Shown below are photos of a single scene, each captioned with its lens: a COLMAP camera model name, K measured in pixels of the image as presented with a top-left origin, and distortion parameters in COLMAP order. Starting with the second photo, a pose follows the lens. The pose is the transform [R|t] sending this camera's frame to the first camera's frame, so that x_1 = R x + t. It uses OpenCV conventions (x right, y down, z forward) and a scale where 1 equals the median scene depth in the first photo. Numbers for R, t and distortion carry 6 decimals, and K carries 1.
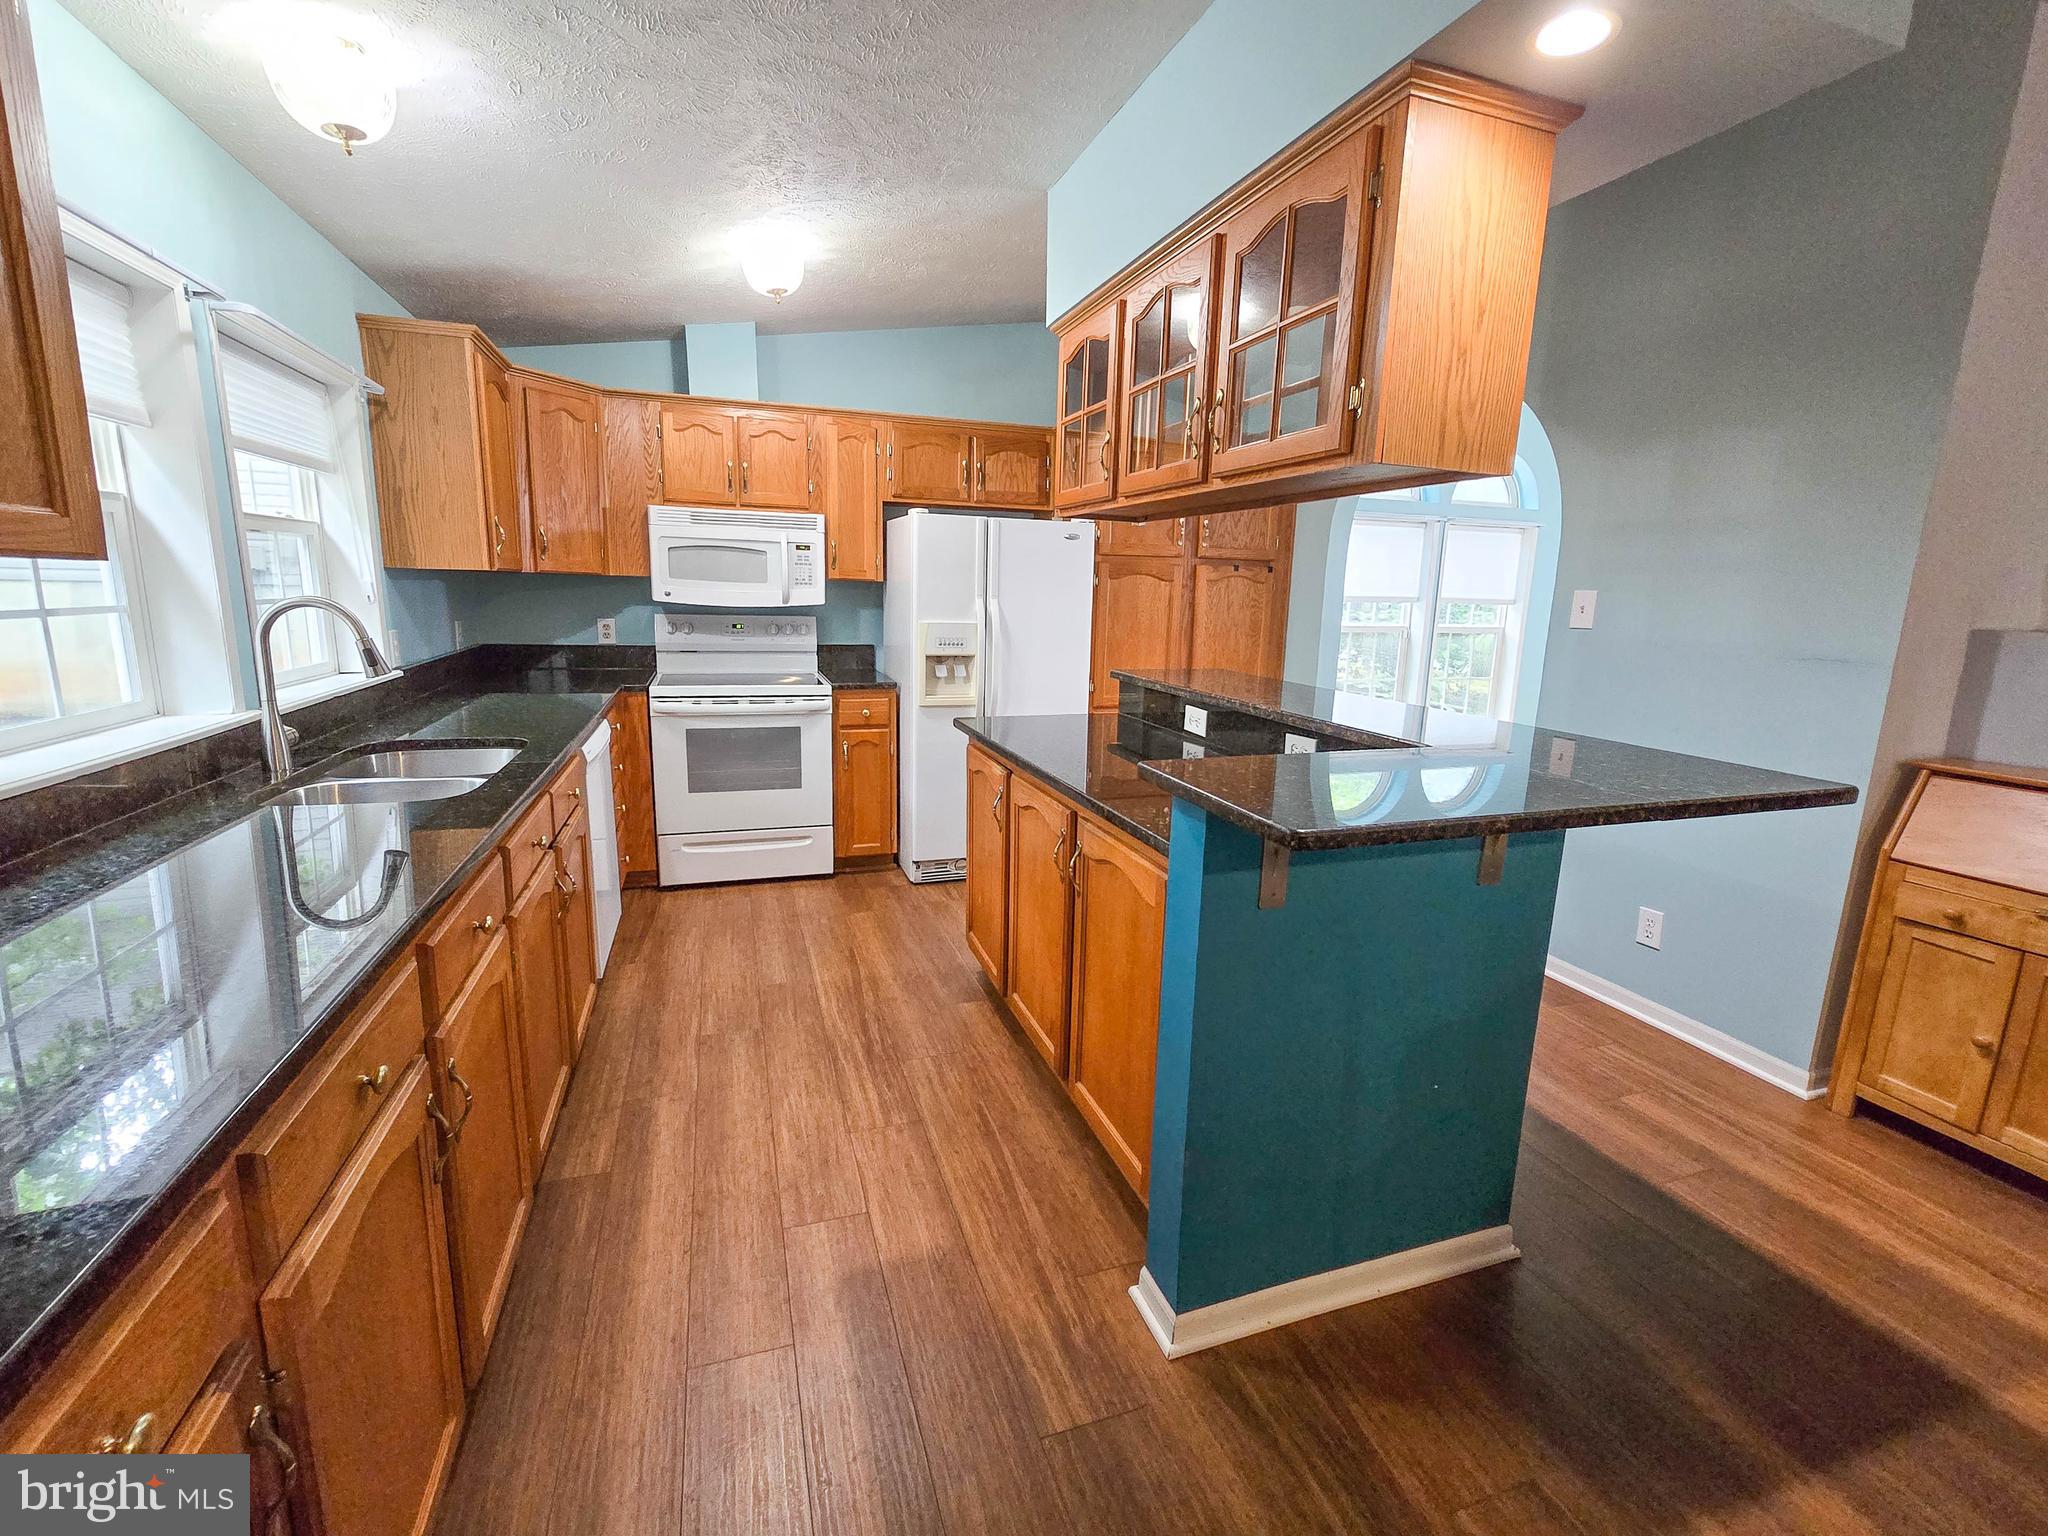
lens RADIAL K [[868.1, 0, 1018.6], [0, 868.1, 752.2], [0, 0, 1]] dist [0.004292, 0.000026]
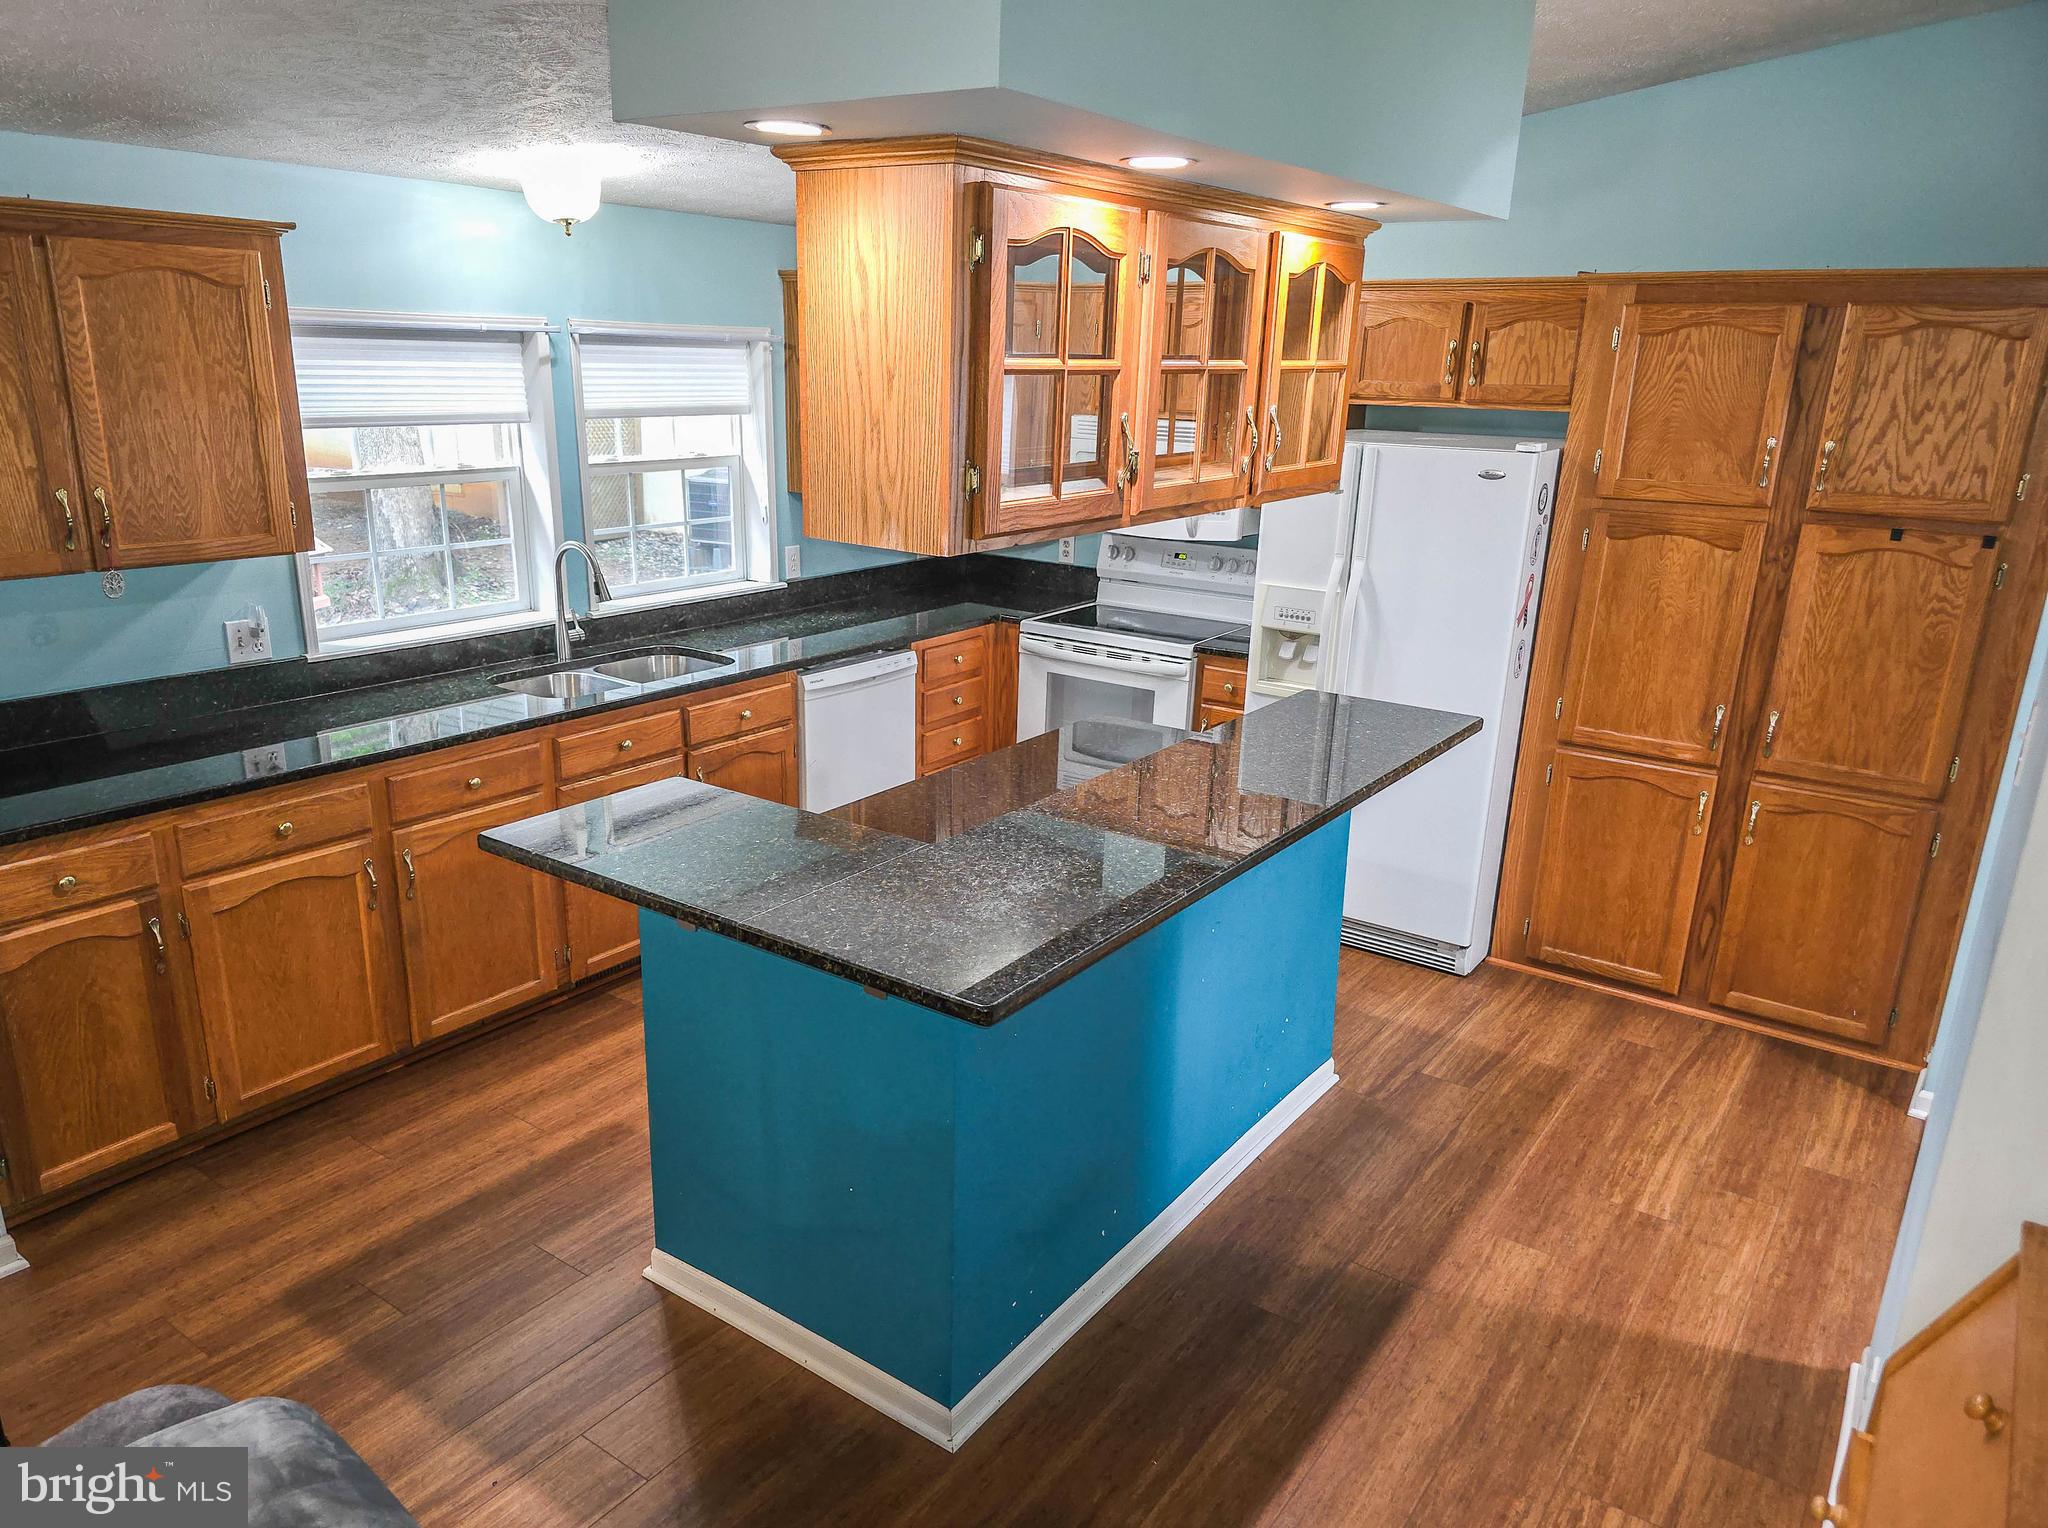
lens RADIAL K [[1384.5, 0, 1022.9], [0, 1384.5, 772.6], [0, 0, 1]] dist [0.062024, -0.003252]
pose [[0.586076, 0.223227, -0.778899, 0.676254], [-0.160411, 0.974240, 0.158510, -0.133739], [0.794218, 0.032045, 0.606787, 0.094734]]
